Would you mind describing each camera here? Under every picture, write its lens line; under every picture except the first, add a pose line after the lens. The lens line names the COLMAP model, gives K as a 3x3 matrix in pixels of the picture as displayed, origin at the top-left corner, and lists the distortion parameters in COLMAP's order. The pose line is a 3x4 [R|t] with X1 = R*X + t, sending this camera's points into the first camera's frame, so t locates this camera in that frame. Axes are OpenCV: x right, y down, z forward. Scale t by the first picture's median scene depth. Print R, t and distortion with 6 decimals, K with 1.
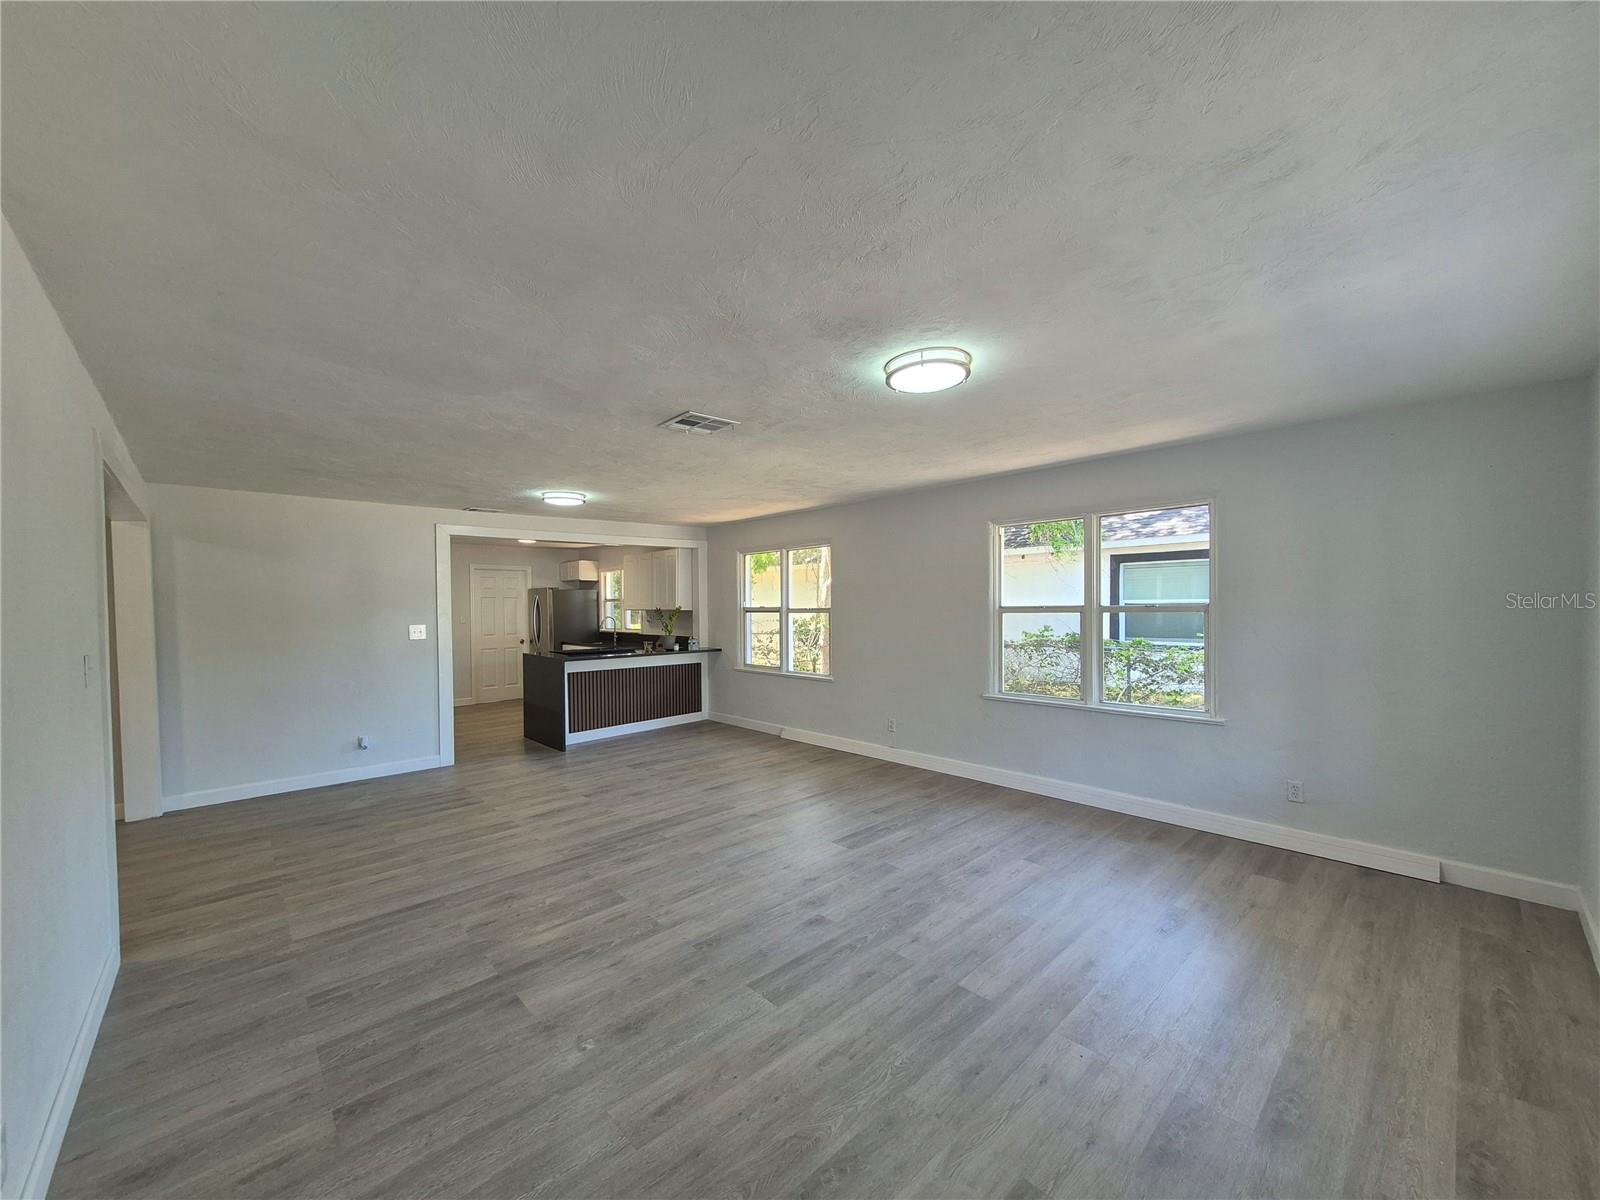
lens RADIAL K [[623.0, 0, 794.8], [0, 623.0, 616.3], [0, 0, 1]] dist [-0.000689, 0.000170]
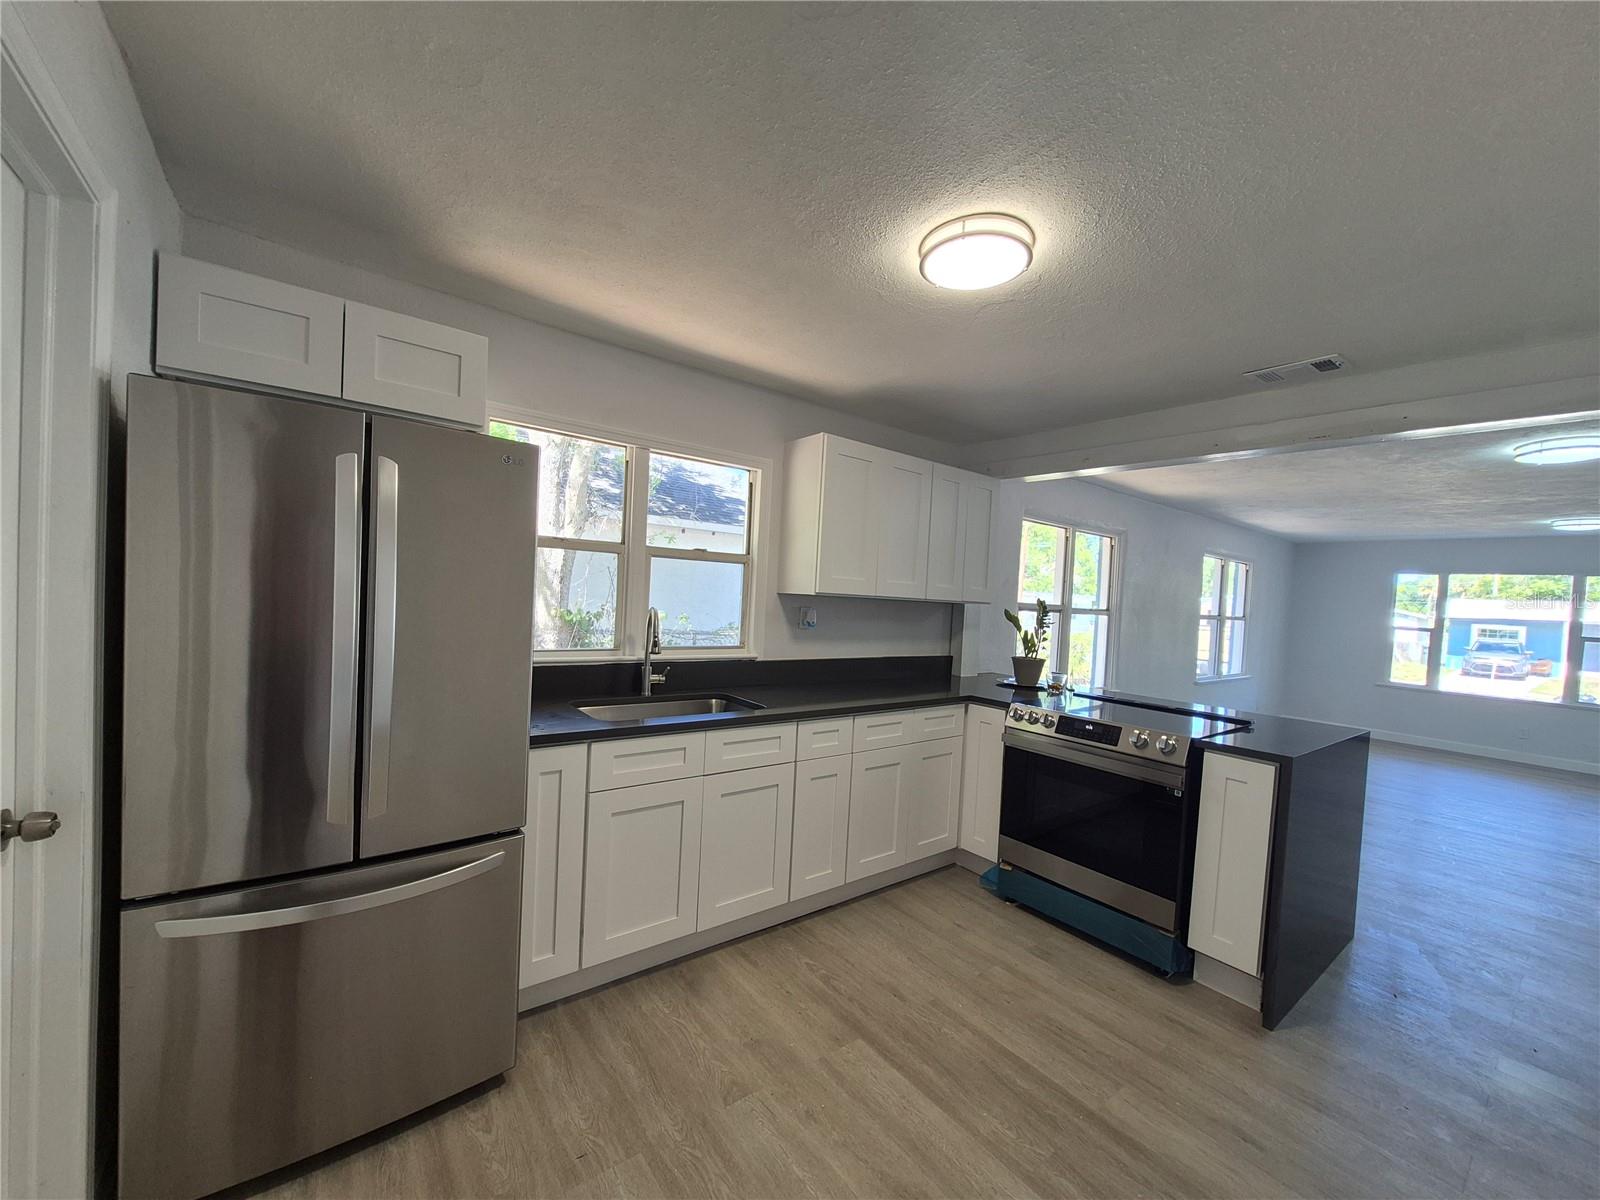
lens RADIAL K [[623.0, 0, 794.8], [0, 623.0, 616.3], [0, 0, 1]] dist [-0.000689, 0.000170]
pose [[0.091904, -0.019053, 0.995586, -0.905036], [-0.039719, 0.998951, 0.022784, -0.007698], [-0.994975, -0.041637, 0.091051, 1.452729]]
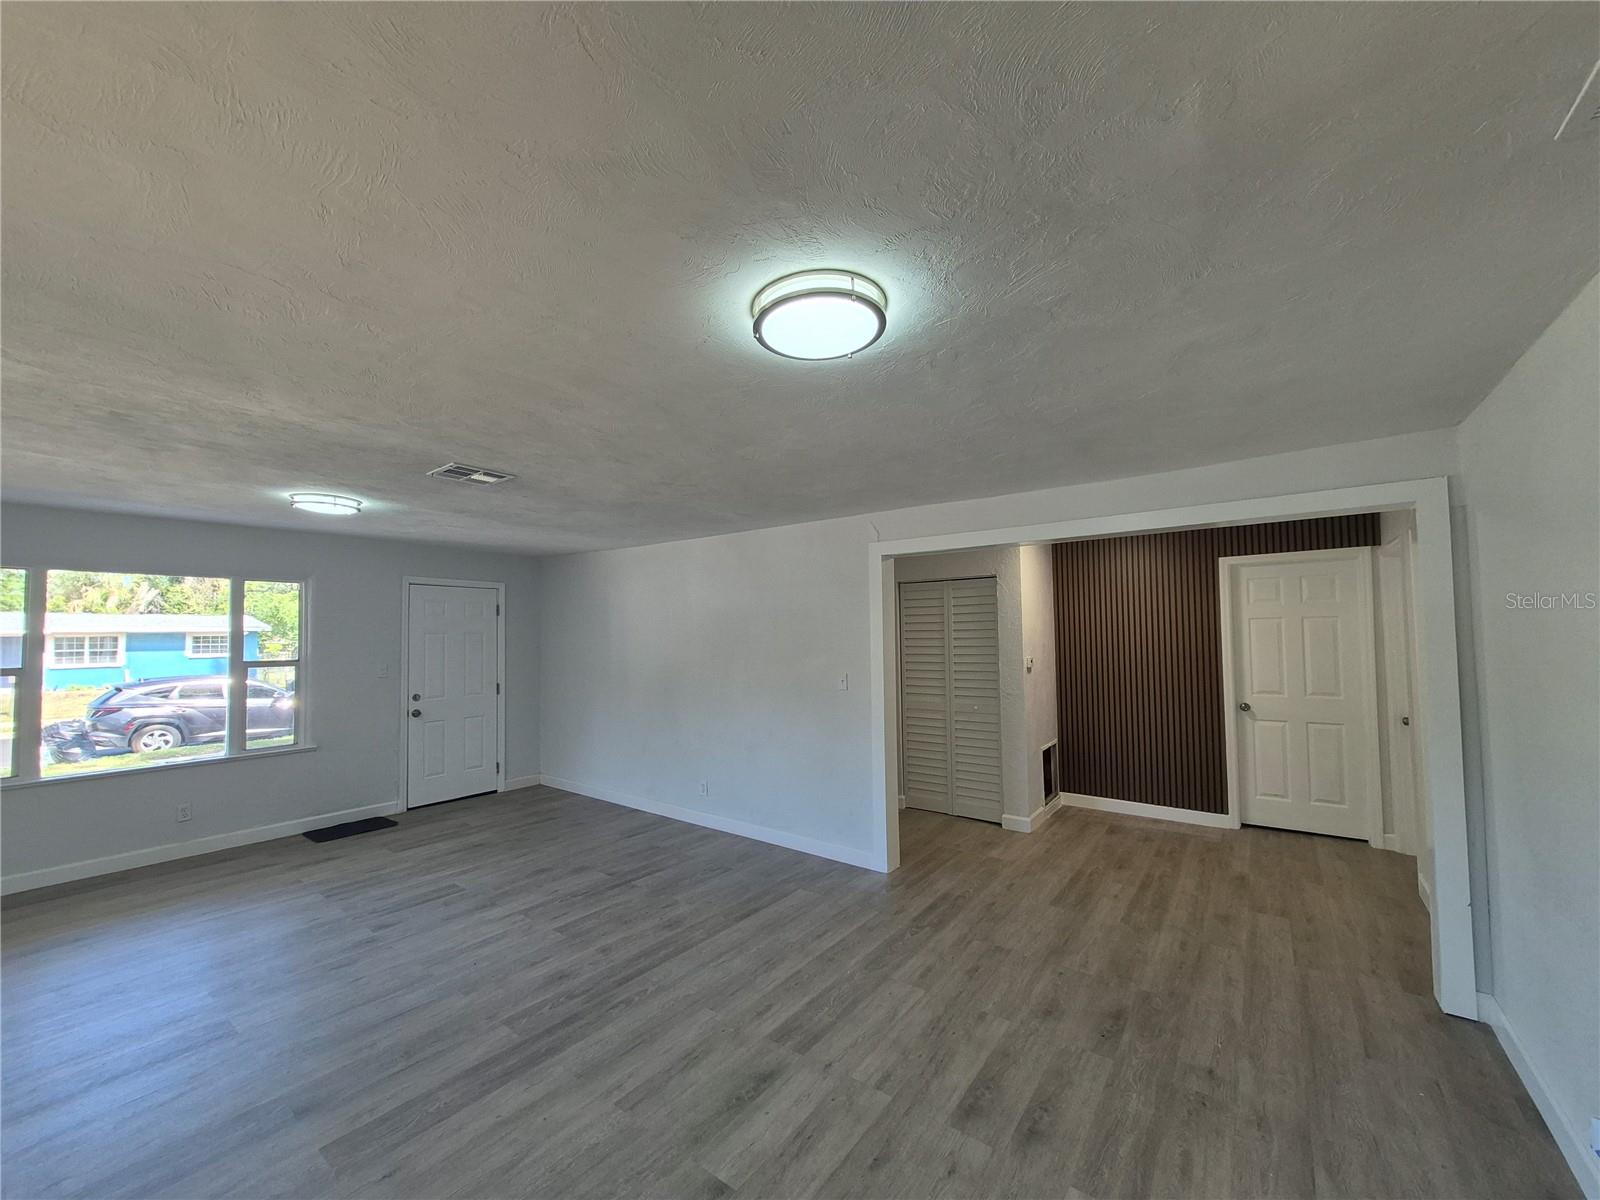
lens RADIAL K [[623.0, 0, 794.8], [0, 623.0, 616.3], [0, 0, 1]] dist [-0.000689, 0.000170]
pose [[-0.983520, 0.019541, -0.179738, -0.258517], [0.021964, 0.999693, -0.011502, -0.035367], [0.179458, -0.015260, -0.983647, 1.114066]]
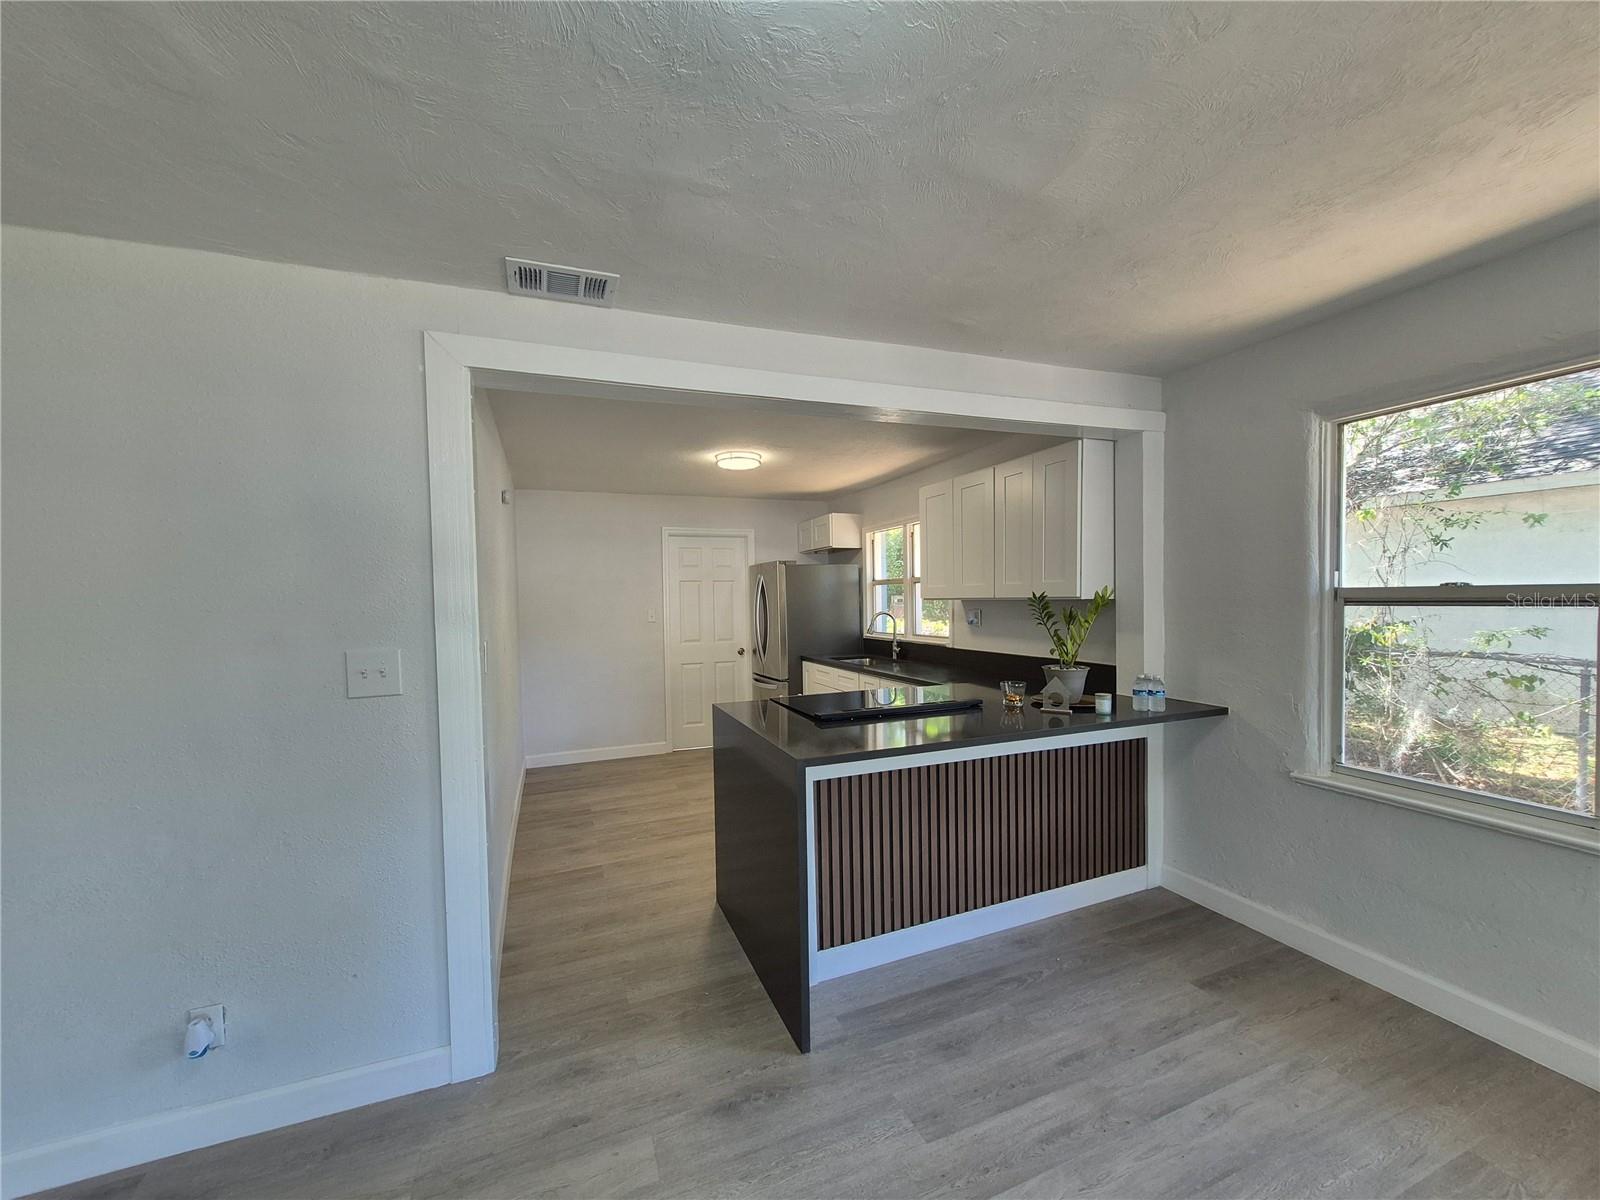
lens RADIAL K [[623.0, 0, 794.8], [0, 623.0, 616.3], [0, 0, 1]] dist [-0.000689, 0.000170]
pose [[0.931877, 0.003346, -0.362759, -0.279004], [0.002900, 0.999857, 0.016672, -0.007747], [0.362763, -0.016588, 0.931734, 0.753583]]
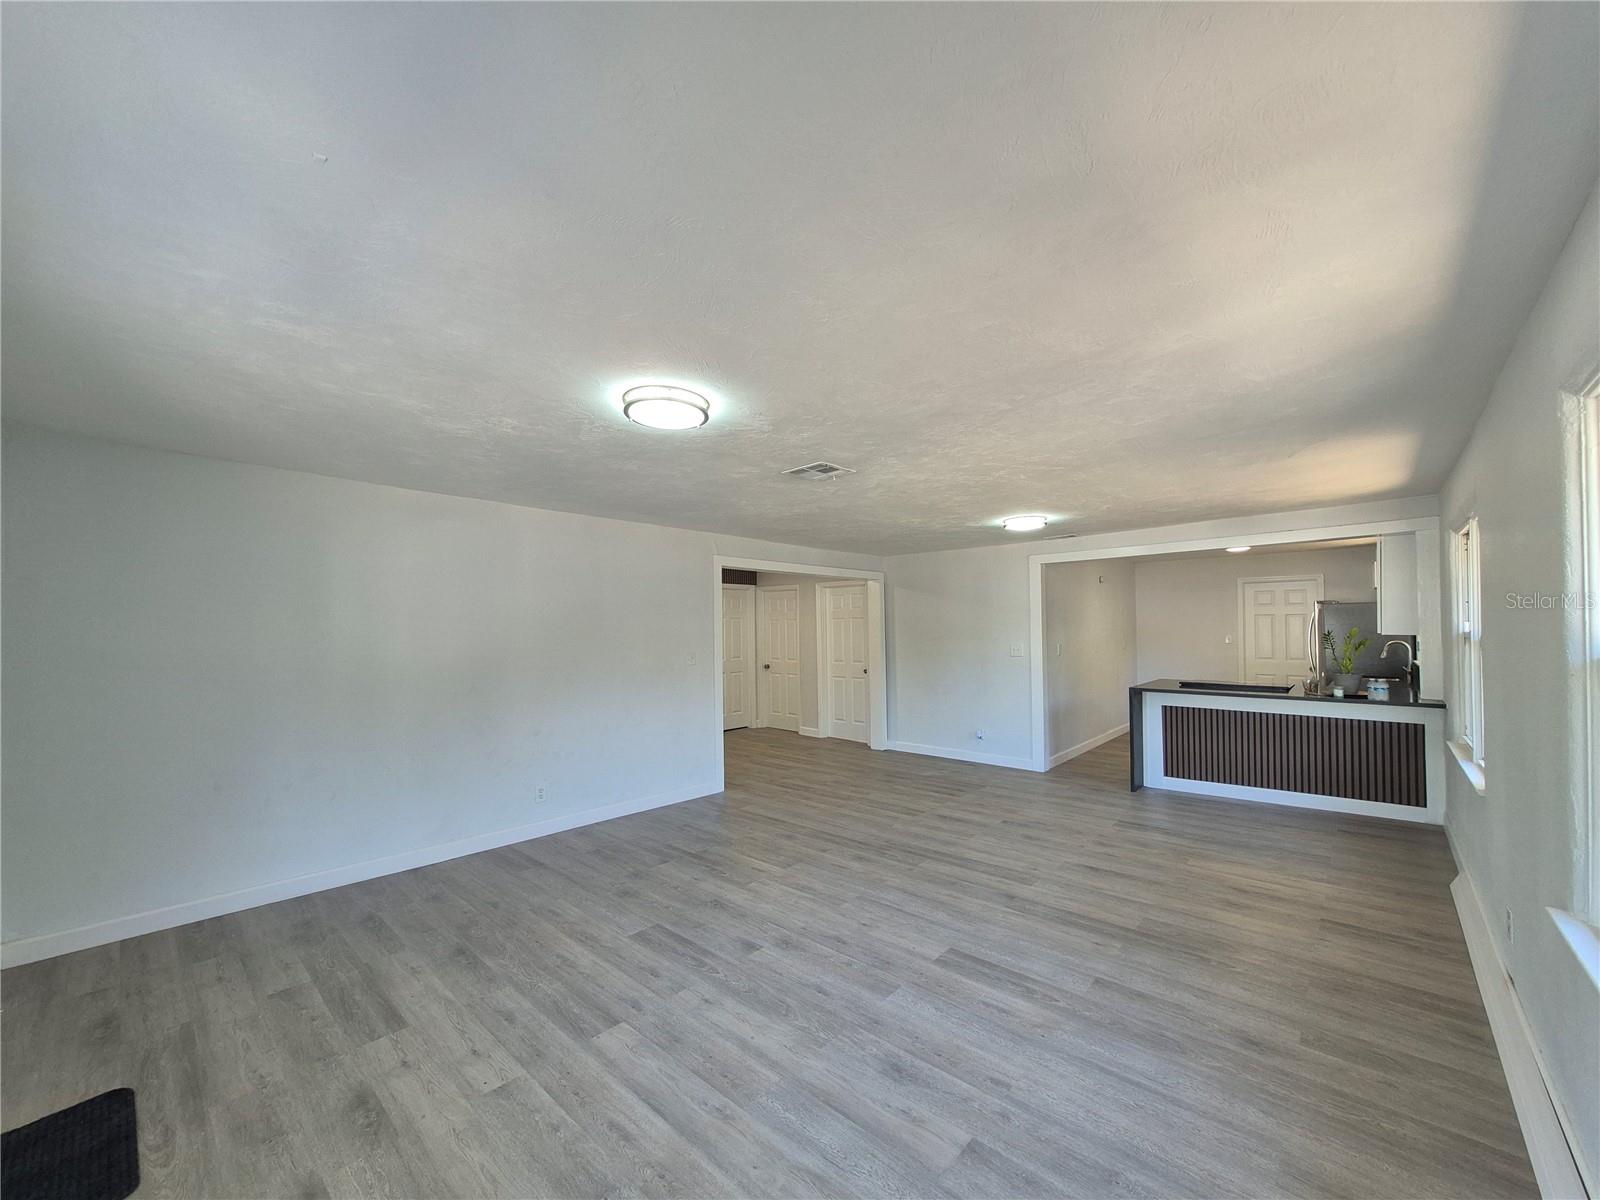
lens RADIAL K [[623.0, 0, 794.8], [0, 623.0, 616.3], [0, 0, 1]] dist [-0.000689, 0.000170]
pose [[0.080451, -0.008011, -0.996726, 0.512164], [-0.009889, 0.999912, -0.008835, -0.022023], [0.996710, 0.010567, 0.080365, 0.472862]]
